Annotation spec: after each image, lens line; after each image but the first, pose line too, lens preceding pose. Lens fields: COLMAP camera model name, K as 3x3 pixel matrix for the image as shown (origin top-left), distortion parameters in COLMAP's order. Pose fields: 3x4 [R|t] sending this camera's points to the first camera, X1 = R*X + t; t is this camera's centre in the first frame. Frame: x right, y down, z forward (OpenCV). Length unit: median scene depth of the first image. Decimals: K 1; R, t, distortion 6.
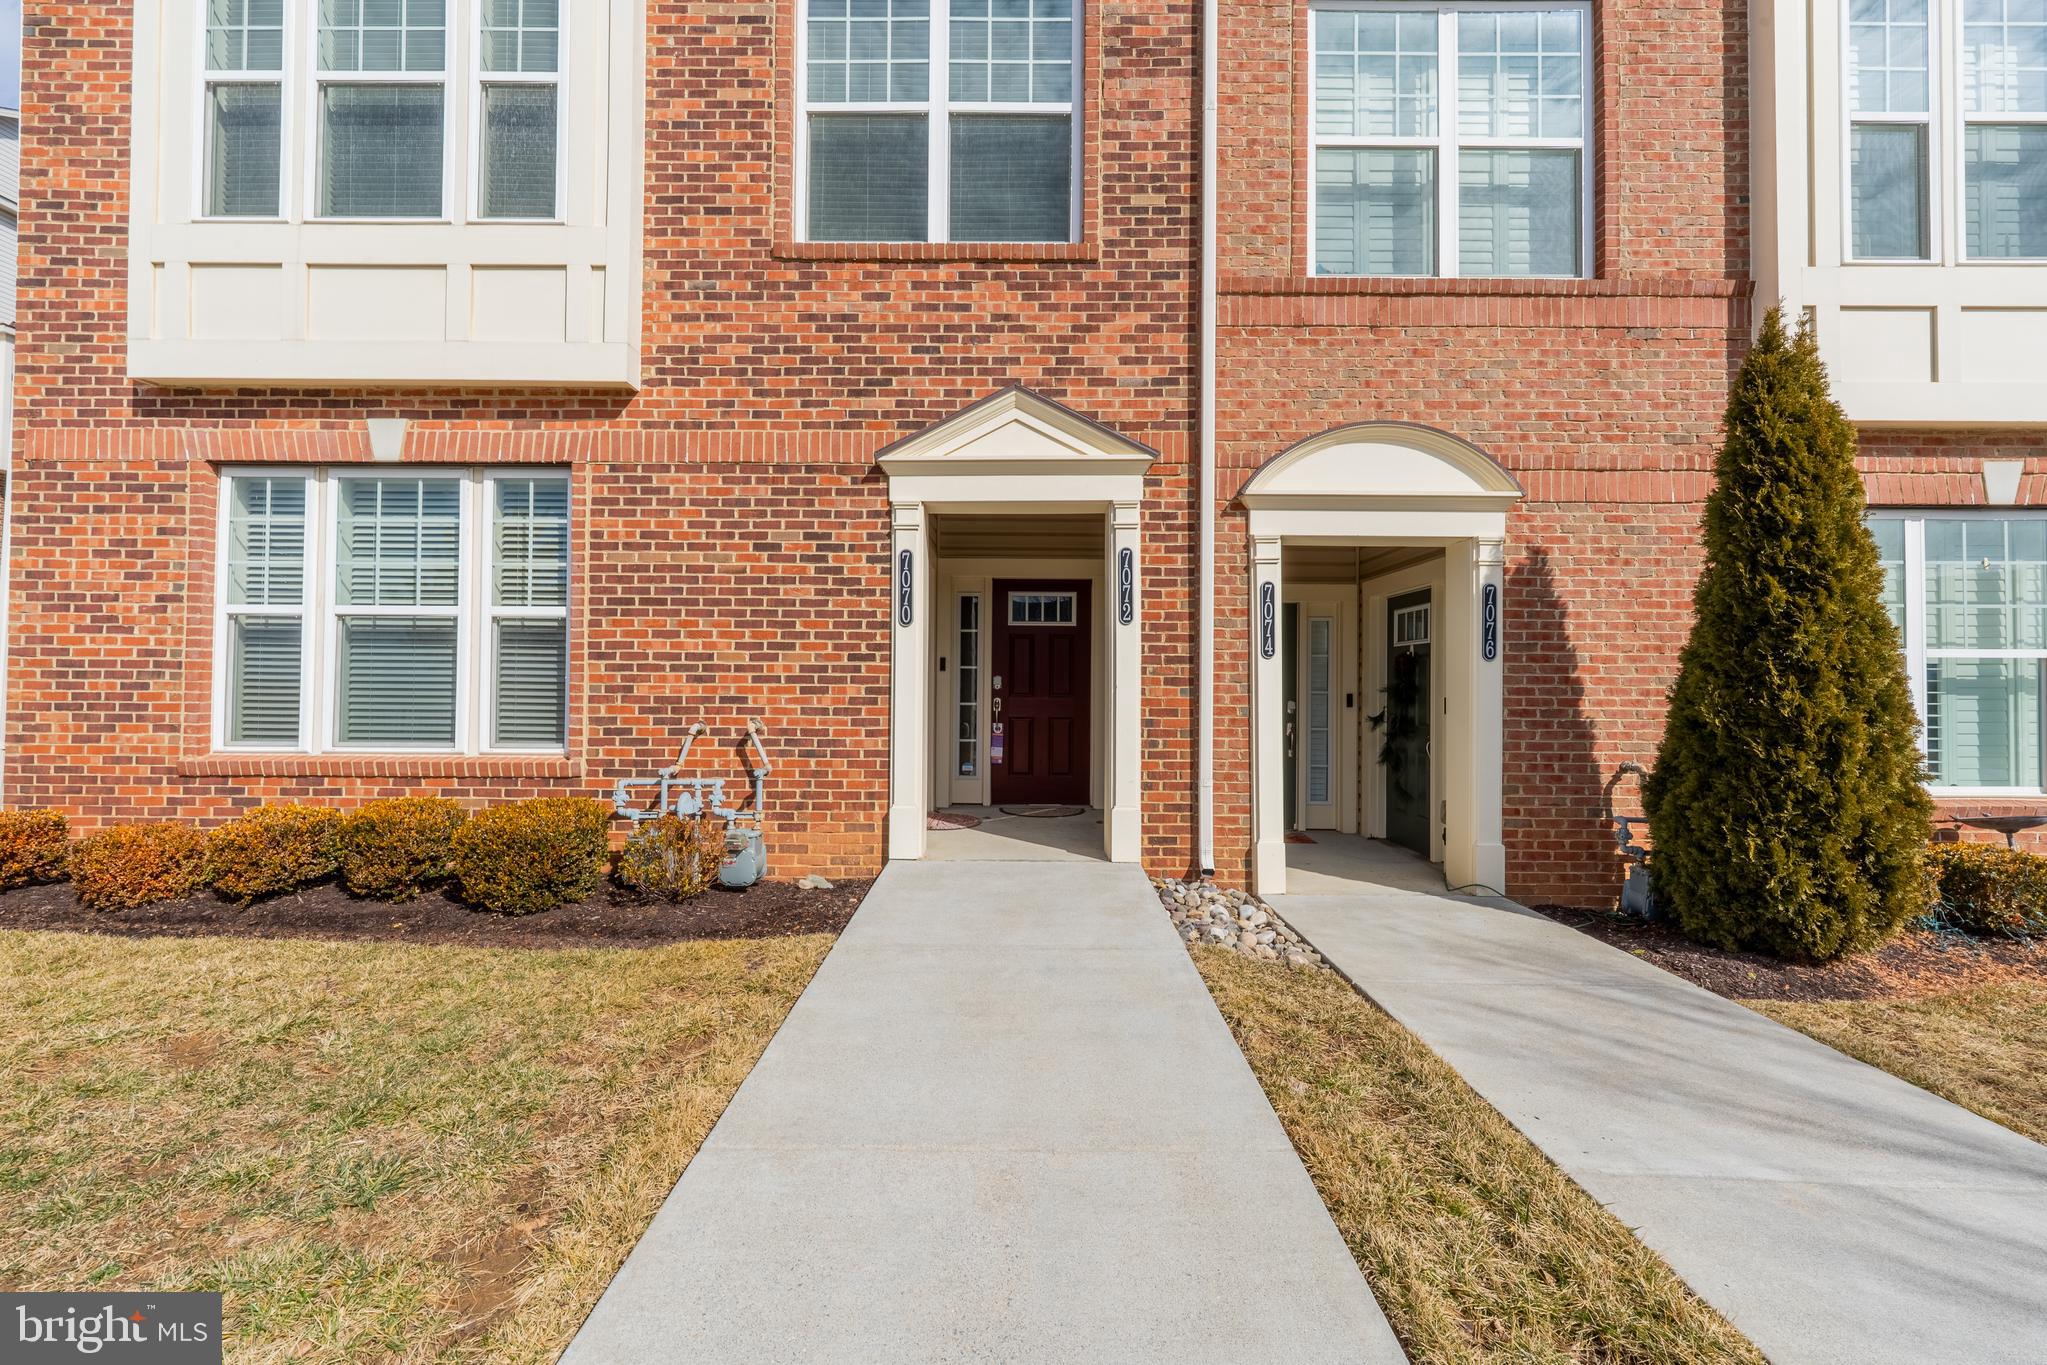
lens RADIAL K [[835.4, 0, 1025.8], [0, 835.4, 681.0], [0, 0, 1]] dist [0.000994, -0.001256]
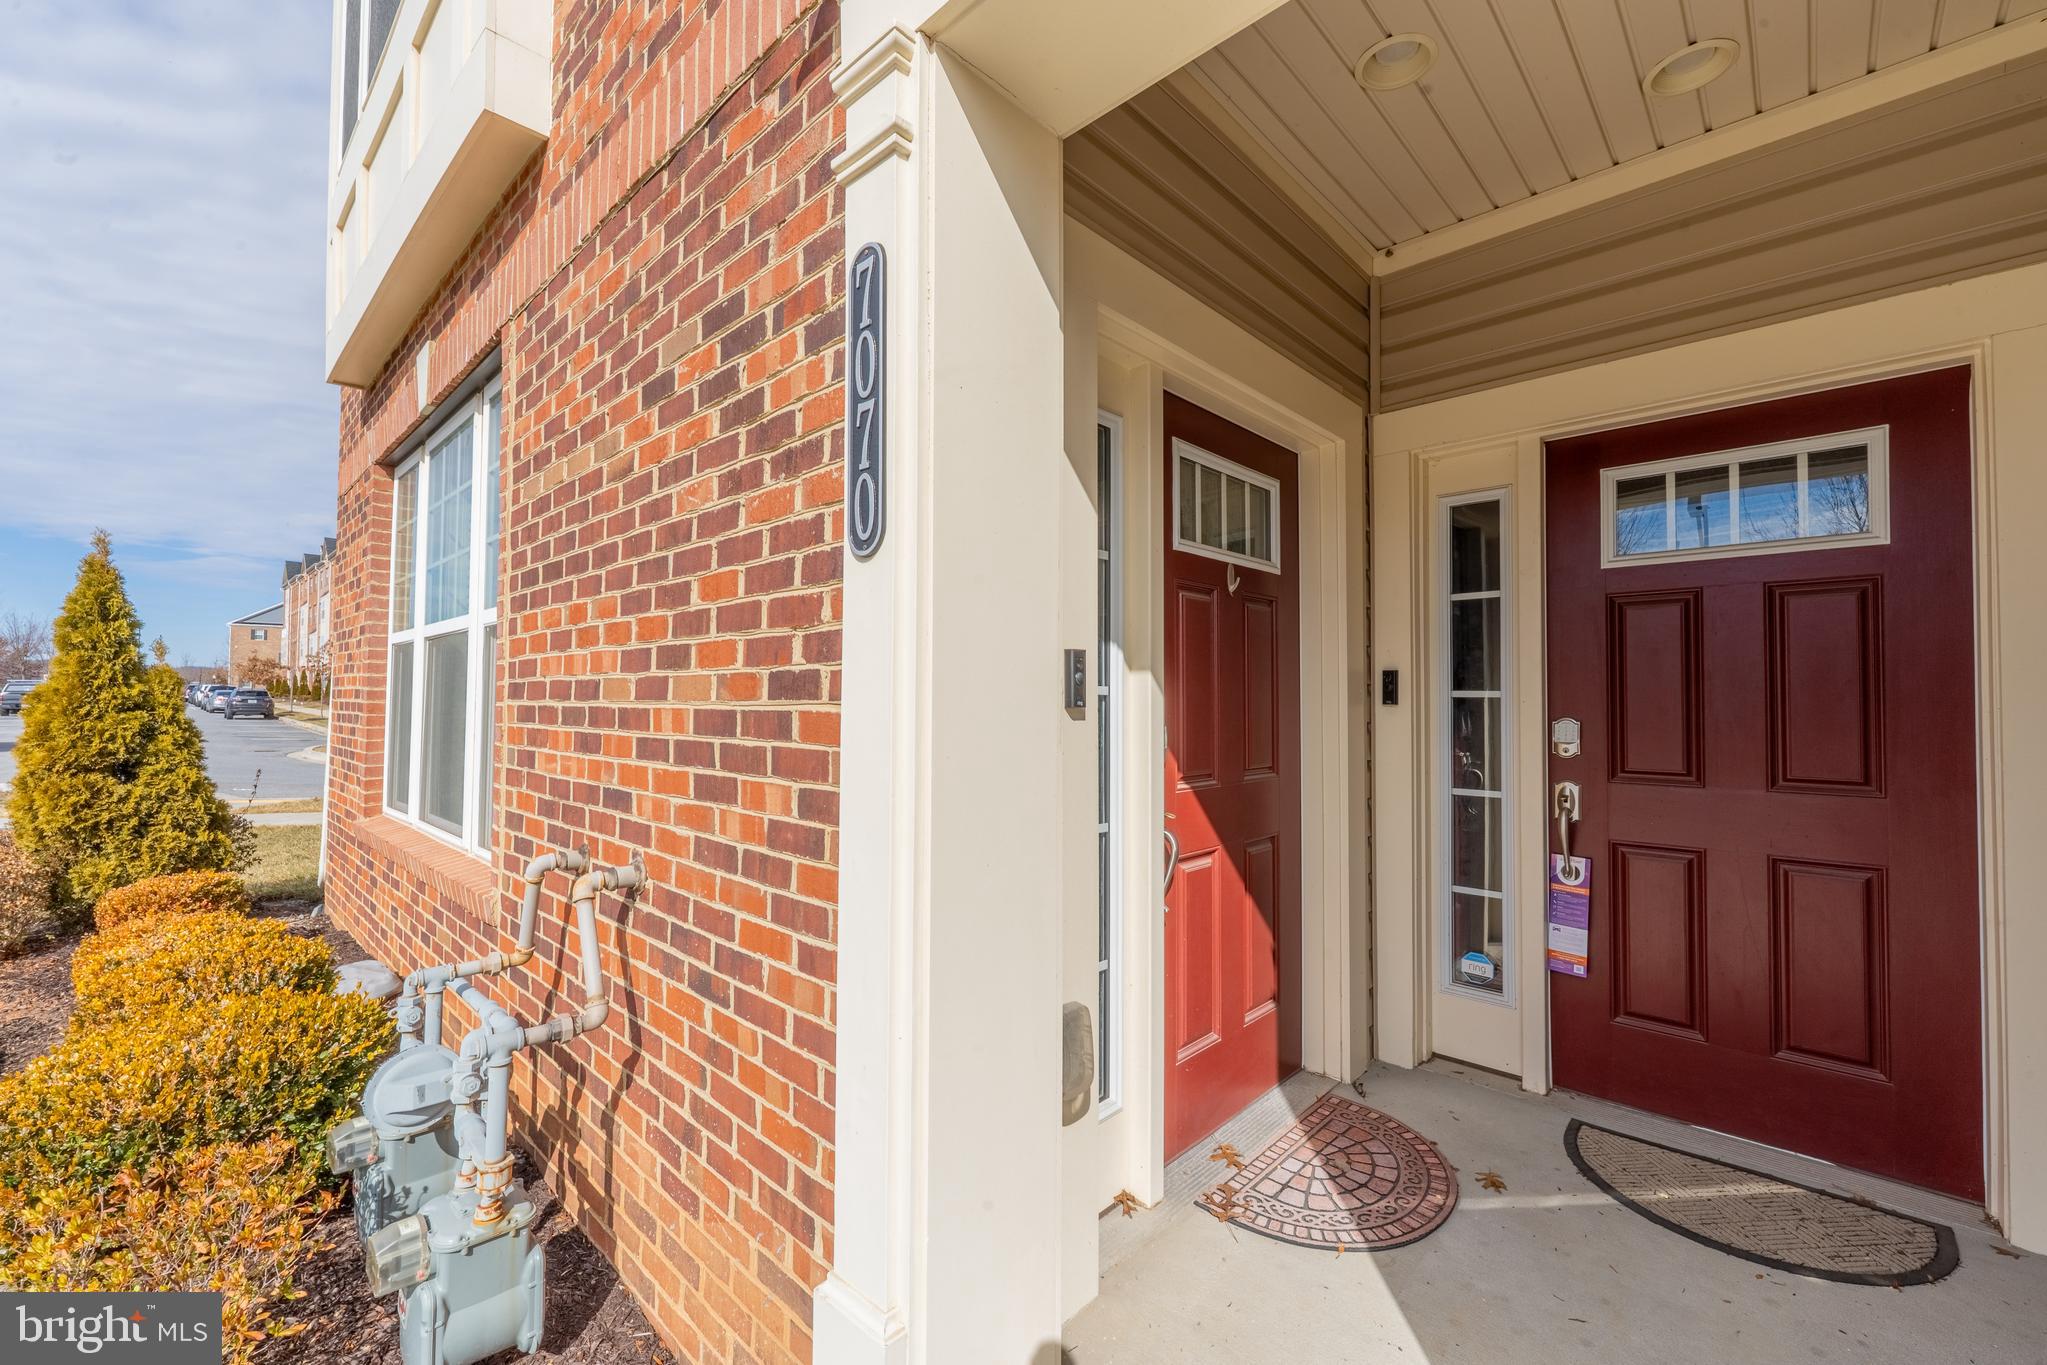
lens RADIAL K [[835.4, 0, 1014.9], [0, 835.4, 680.1], [0, 0, 1]] dist [0.000994, -0.001256]
pose [[0.725431, -0.024087, -0.687873, 0.055479], [0.009487, 0.999642, -0.024999, -0.022068], [0.688229, 0.011609, 0.725400, 0.843702]]
